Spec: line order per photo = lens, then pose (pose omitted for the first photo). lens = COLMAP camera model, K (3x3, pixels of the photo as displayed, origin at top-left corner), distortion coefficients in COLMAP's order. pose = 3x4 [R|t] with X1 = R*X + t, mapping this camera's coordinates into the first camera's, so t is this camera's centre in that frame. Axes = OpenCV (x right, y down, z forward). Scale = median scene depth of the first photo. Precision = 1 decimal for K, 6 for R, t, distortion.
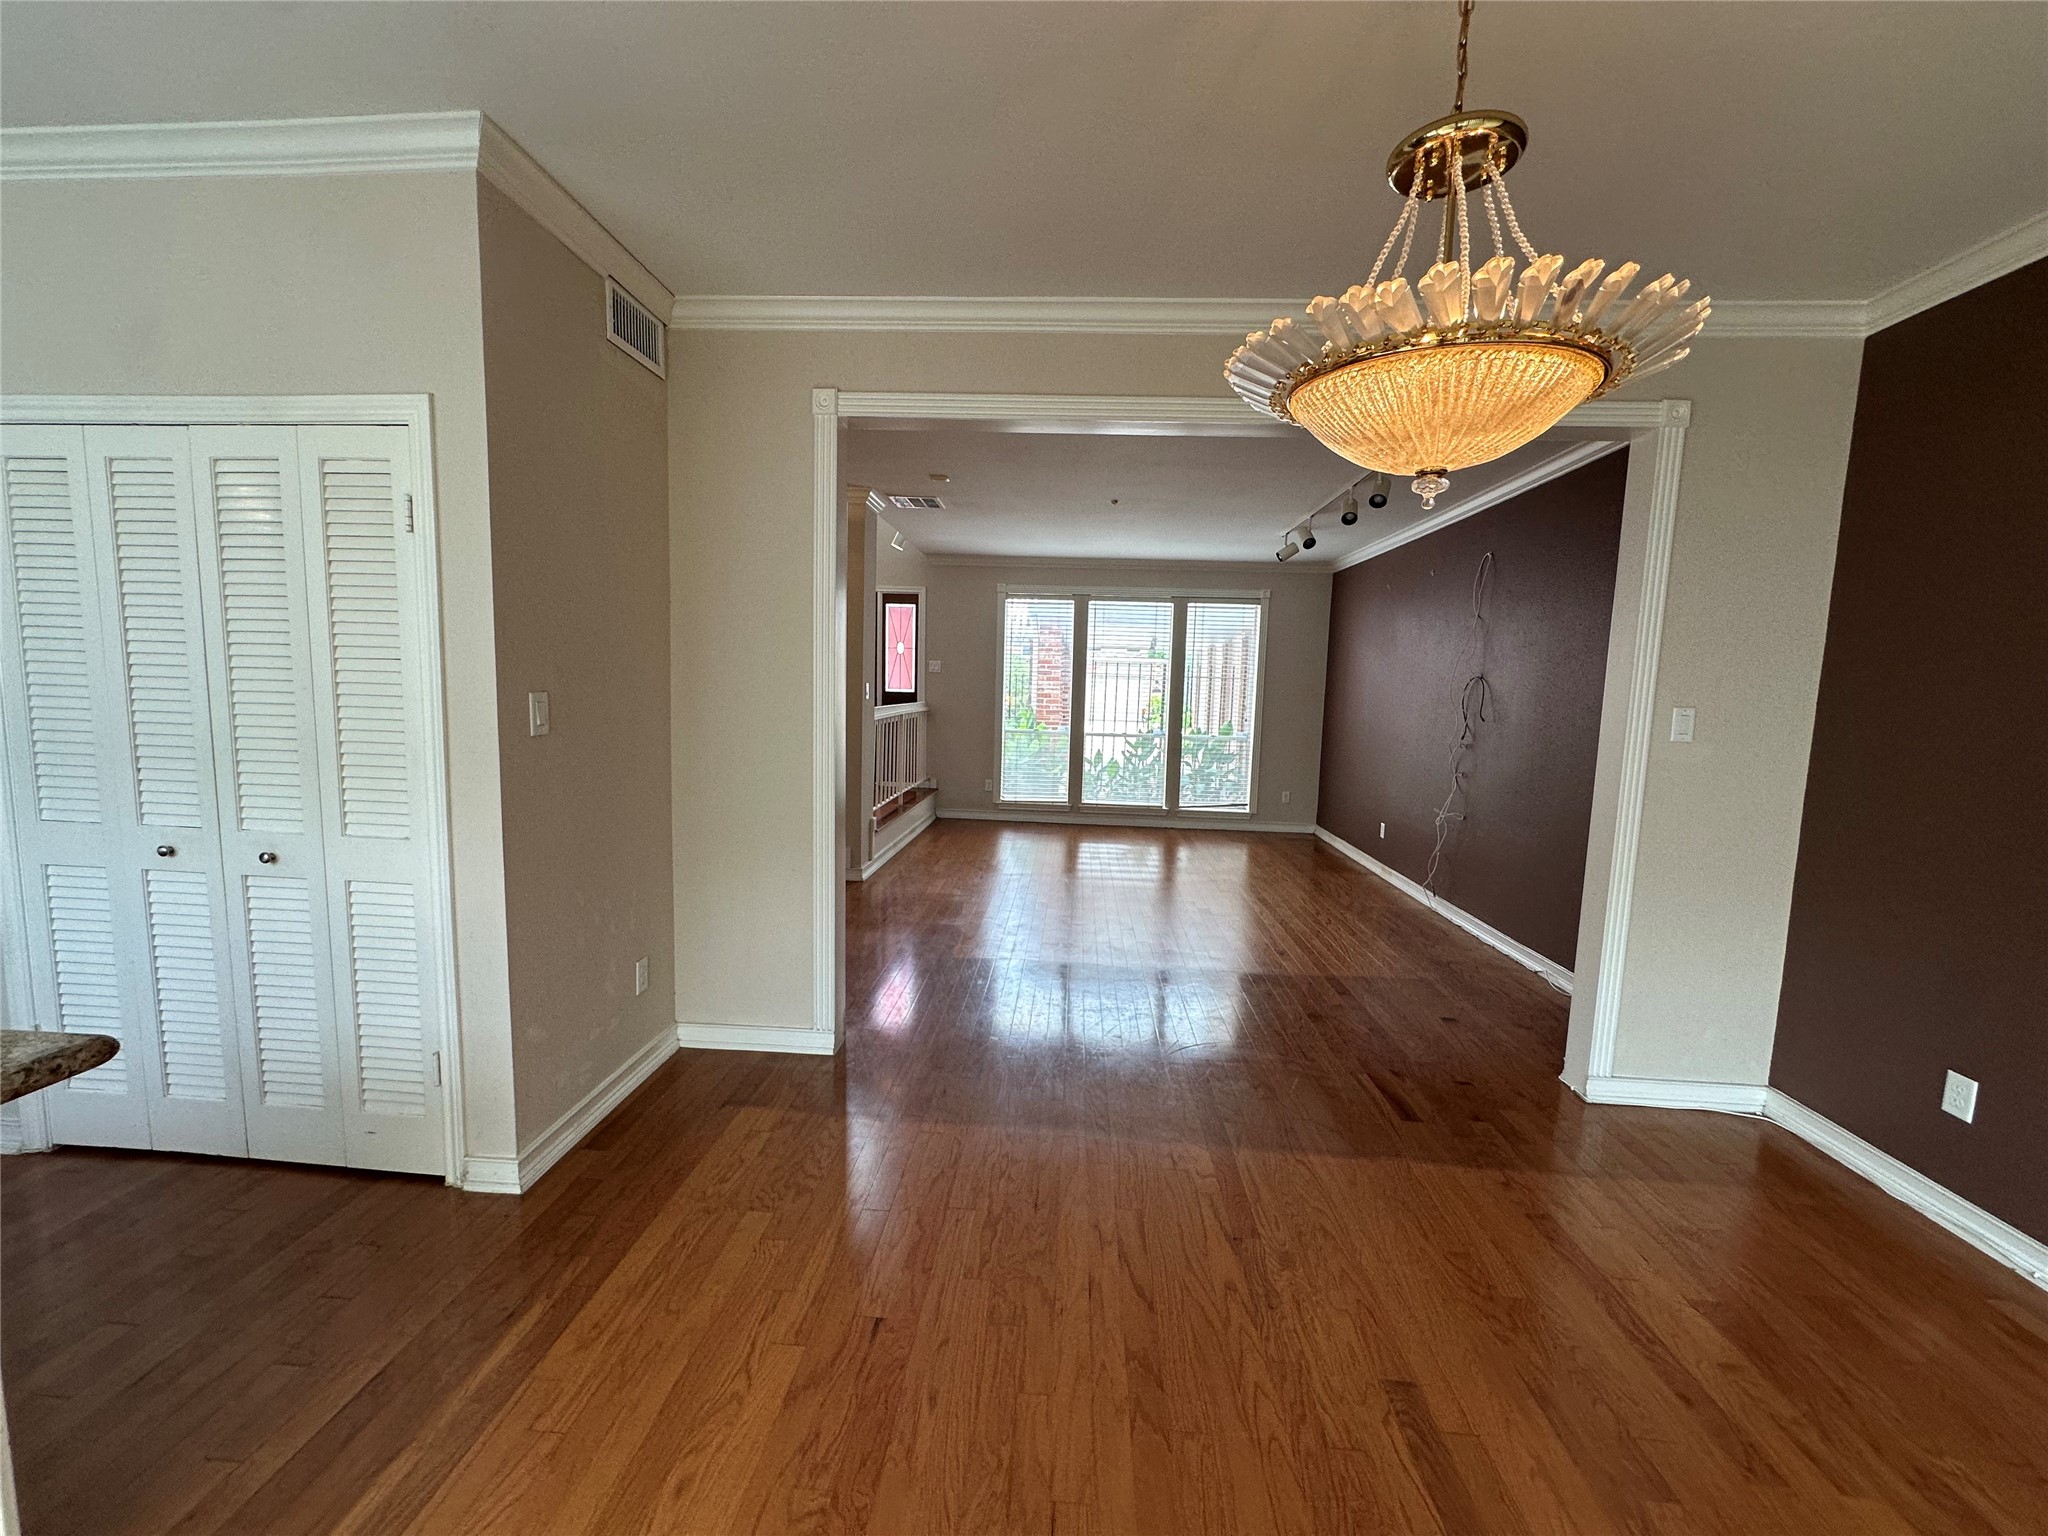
lens RADIAL K [[818.9, 0, 1022.5], [0, 818.9, 775.4], [0, 0, 1]] dist [-0.002351, 0.000228]
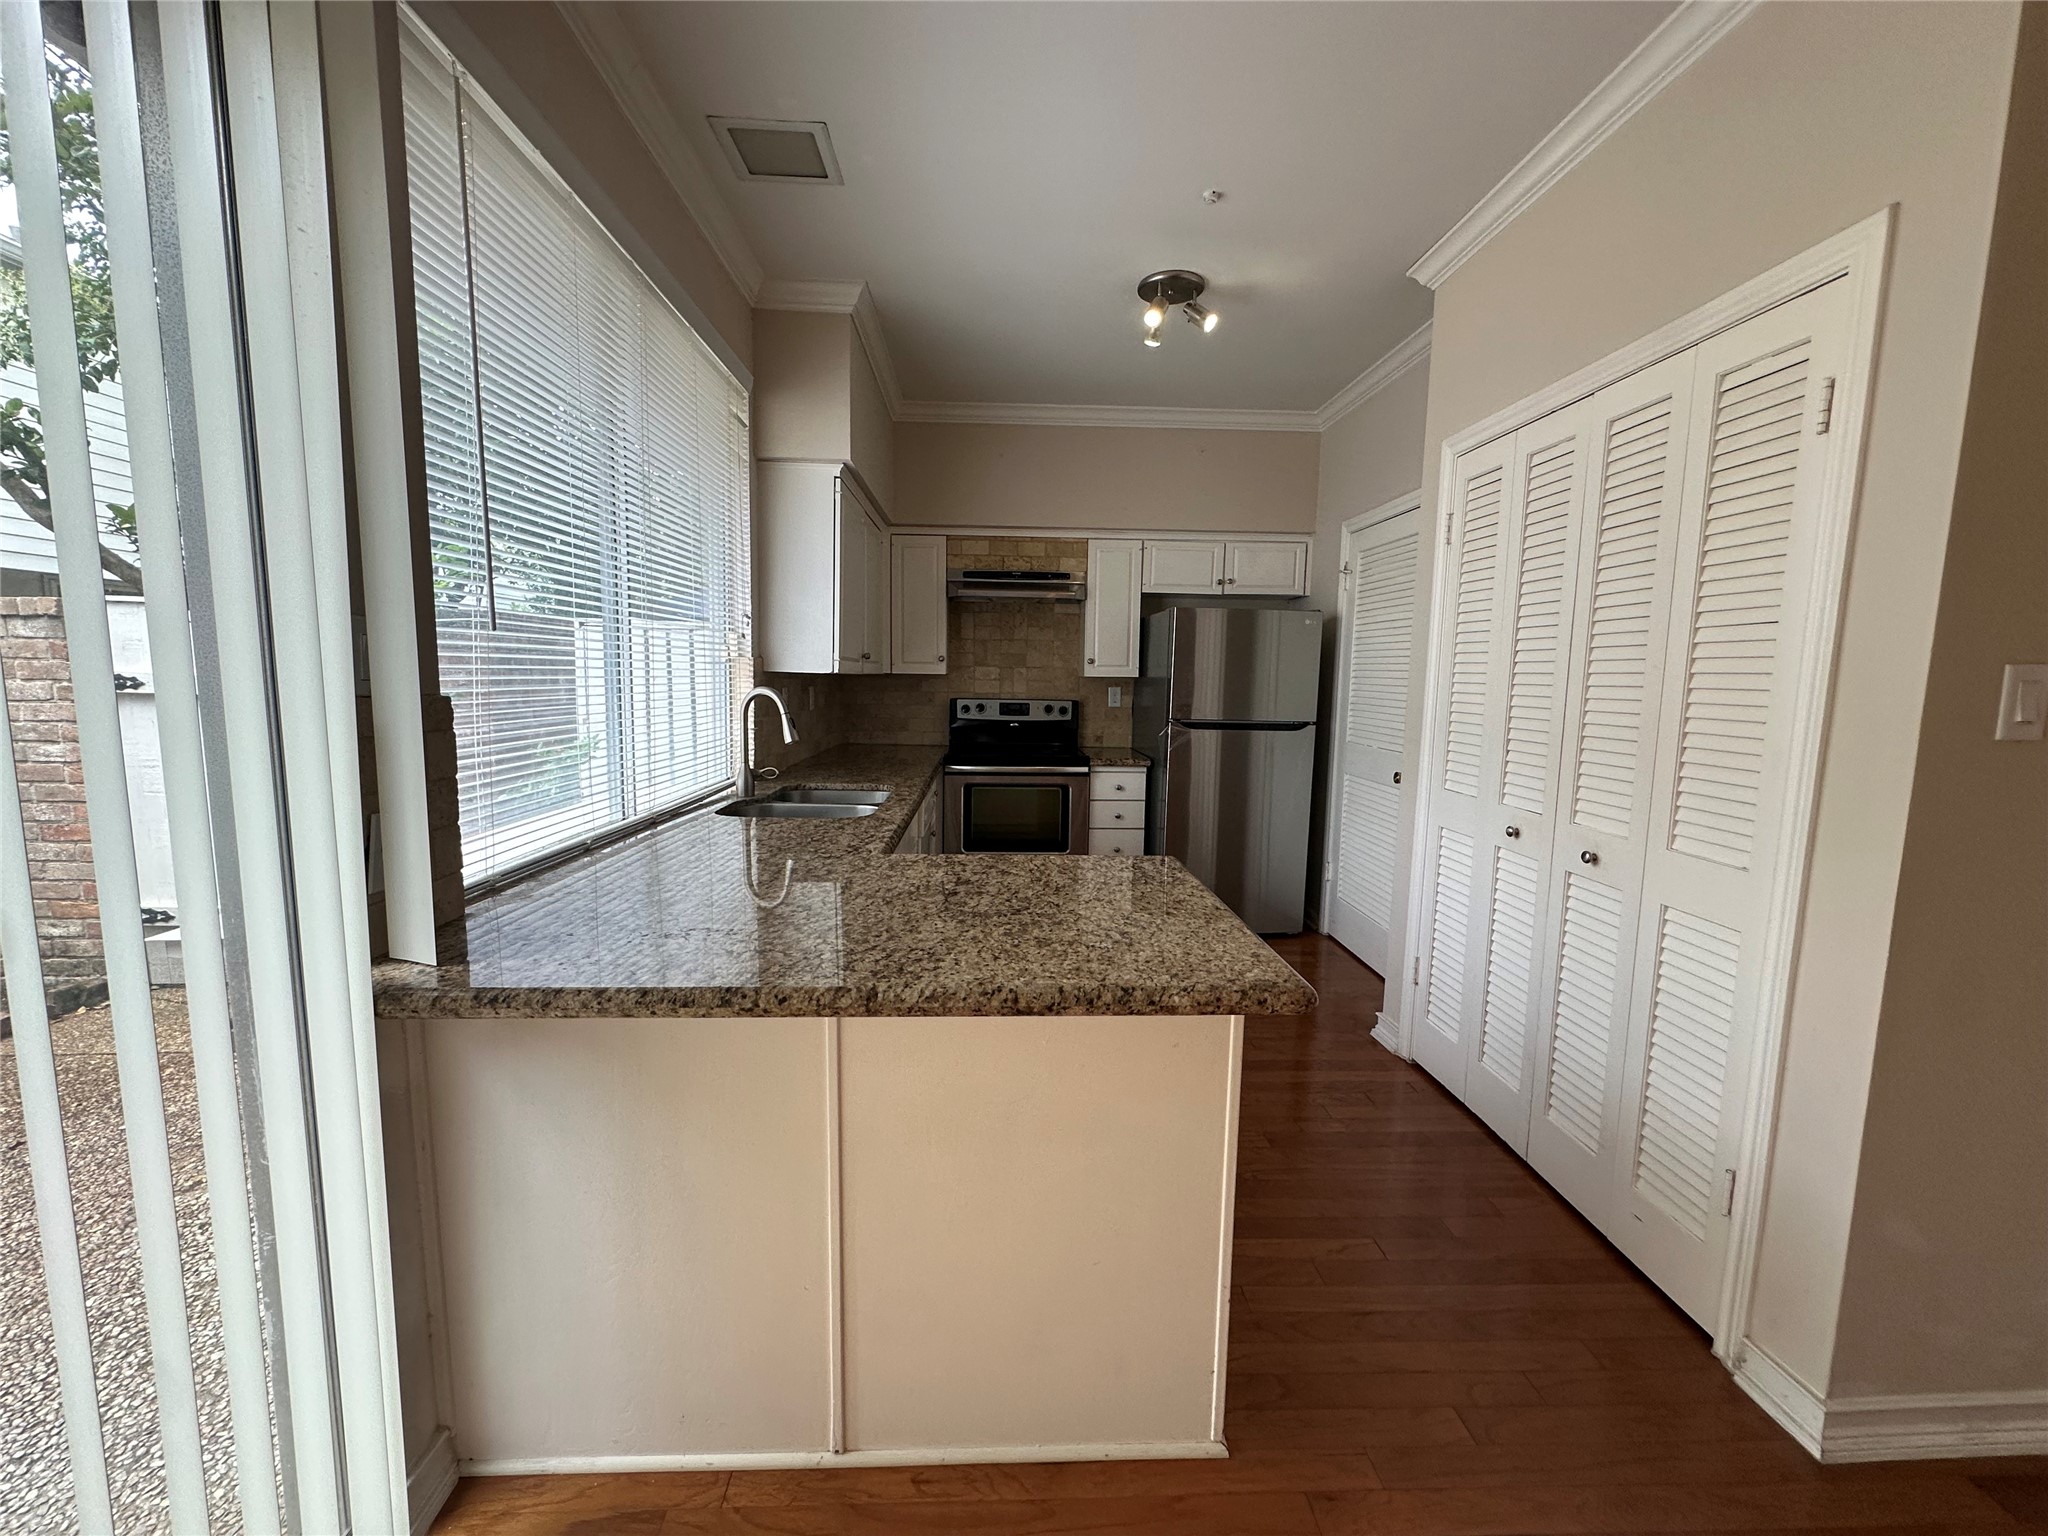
lens RADIAL K [[818.9, 0, 1032.3], [0, 818.9, 772.5], [0, 0, 1]] dist [-0.002351, 0.000228]
pose [[0.120209, 0.092098, -0.988467, -0.114529], [-0.114178, 0.990363, 0.078389, 0.007316], [0.986161, 0.103438, 0.129567, 0.266292]]
